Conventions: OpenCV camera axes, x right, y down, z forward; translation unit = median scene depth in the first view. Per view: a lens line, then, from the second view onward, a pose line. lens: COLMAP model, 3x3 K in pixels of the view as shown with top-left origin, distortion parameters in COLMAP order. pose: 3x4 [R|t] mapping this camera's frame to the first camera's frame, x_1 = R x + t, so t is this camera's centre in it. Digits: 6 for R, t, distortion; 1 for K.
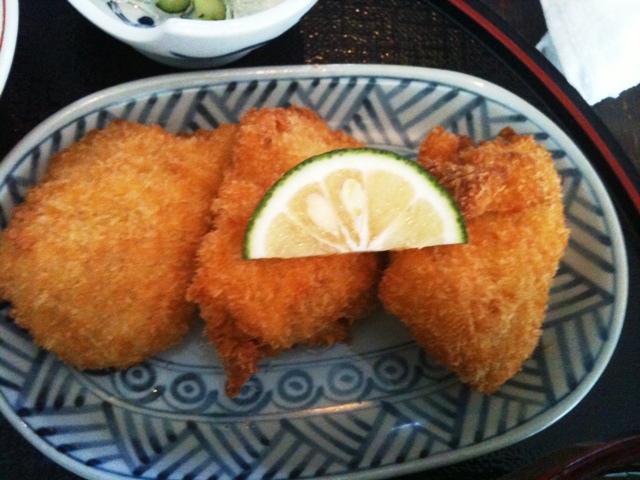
lens RADIAL K [[700.2, 0, 320.0], [0, 700.2, 240.0], [0, 0, 1]] dist [0.172773, -0.492615]
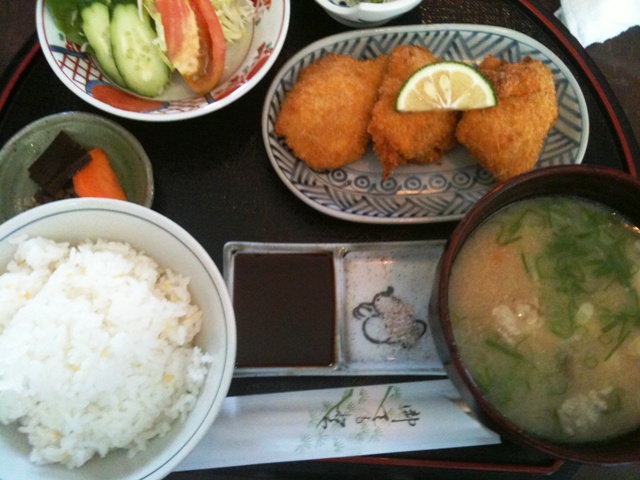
lens RADIAL K [[700.2, 0, 320.0], [0, 700.2, 240.0], [0, 0, 1]] dist [0.172773, -0.492615]
pose [[0.991332, 0.027471, -0.128477, -0.037270], [-0.022261, 0.998877, 0.041815, 0.303892], [0.129481, -0.038593, 0.990831, -1.124300]]
